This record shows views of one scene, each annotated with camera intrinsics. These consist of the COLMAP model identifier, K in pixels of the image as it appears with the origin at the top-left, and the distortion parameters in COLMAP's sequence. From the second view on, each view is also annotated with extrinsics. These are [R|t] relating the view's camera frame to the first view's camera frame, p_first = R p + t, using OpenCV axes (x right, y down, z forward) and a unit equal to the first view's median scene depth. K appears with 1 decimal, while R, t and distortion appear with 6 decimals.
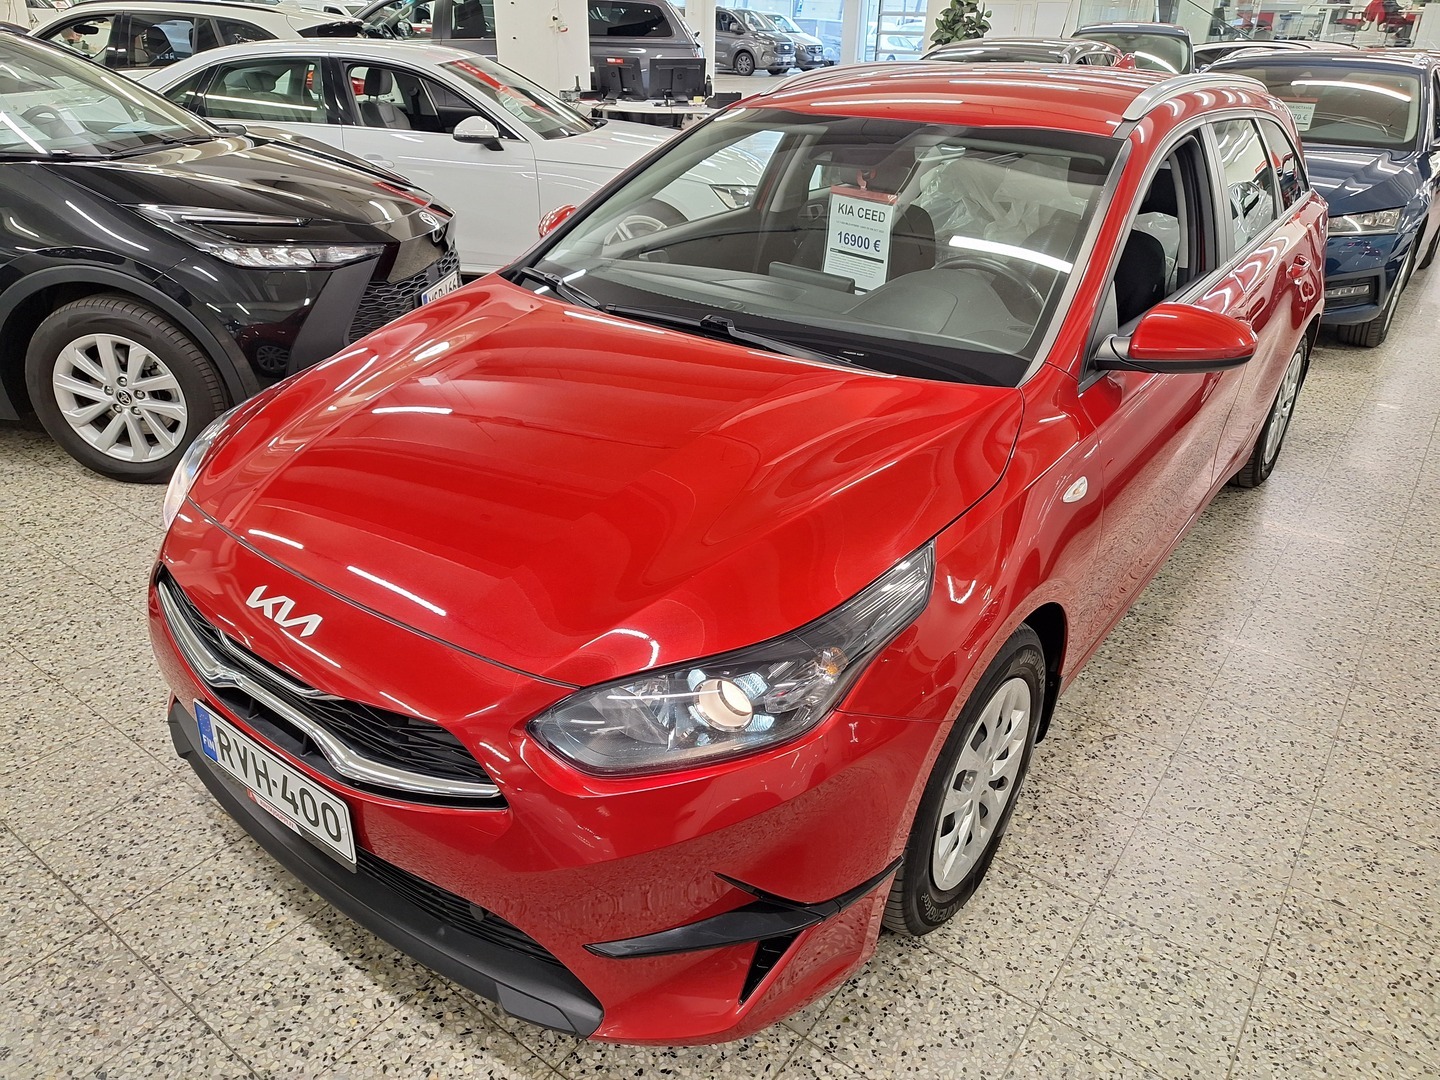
lens RADIAL K [[984.7, 0, 726.9], [0, 984.7, 506.9], [0, 0, 1]] dist [0.038038, -0.005103]
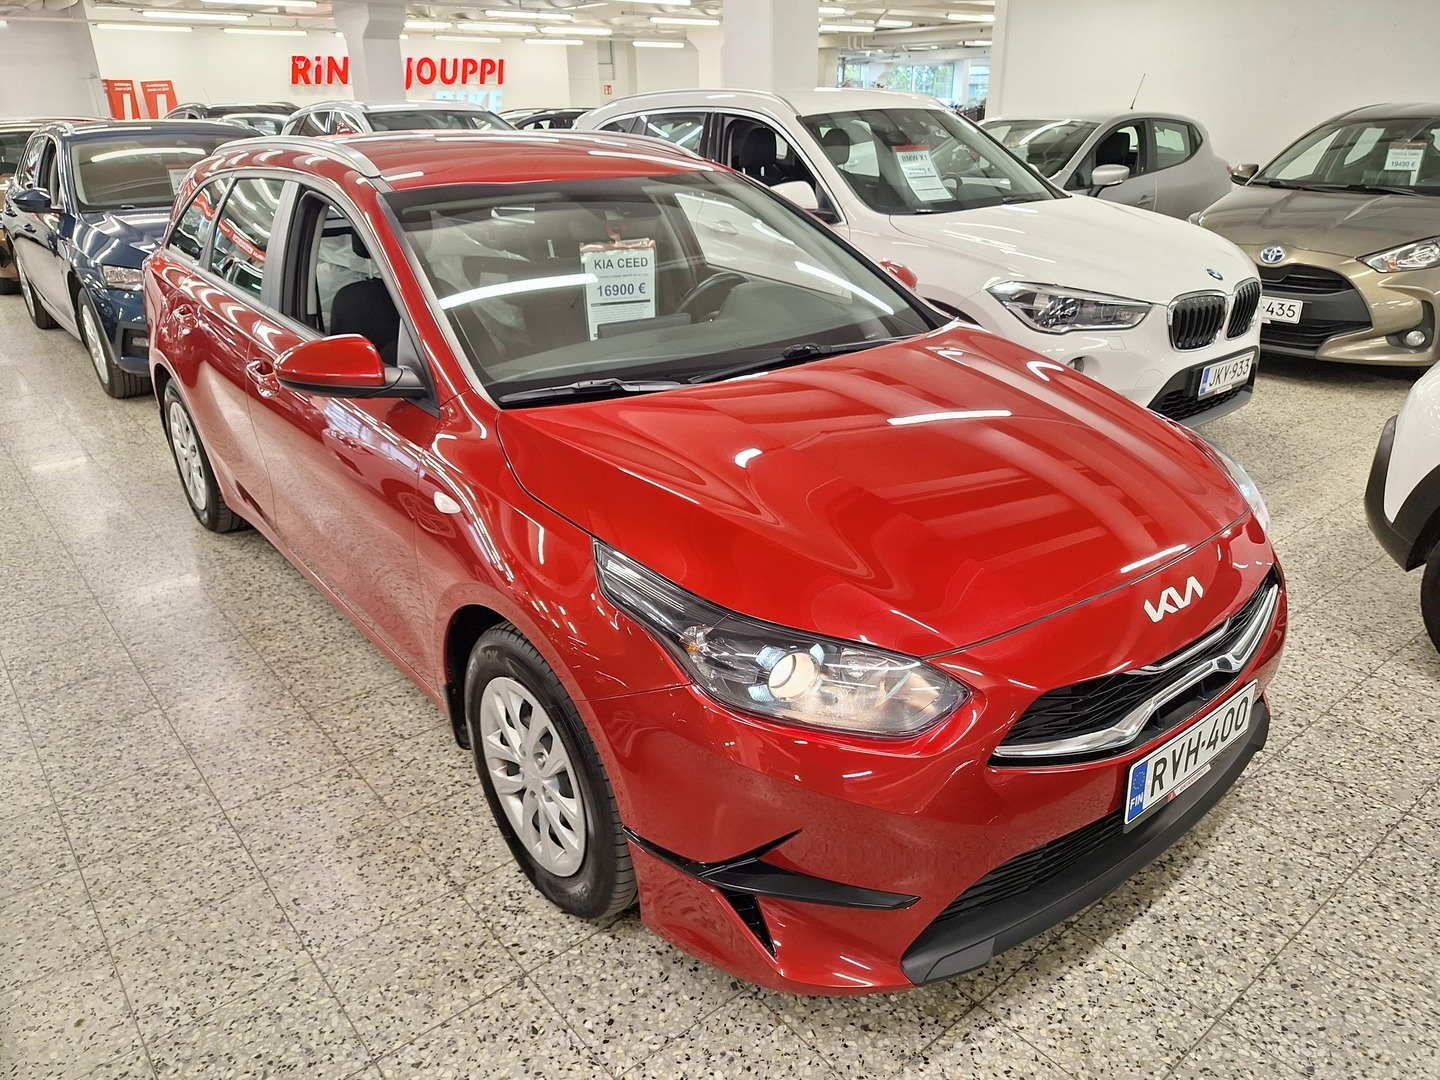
lens RADIAL K [[984.7, 0, 726.9], [0, 984.7, 506.9], [0, 0, 1]] dist [0.038038, -0.005103]
pose [[0.263647, -0.382888, 0.885374, -1.342996], [0.433052, 0.867137, 0.246047, -0.422528], [-0.861949, 0.318544, 0.394428, 0.834923]]
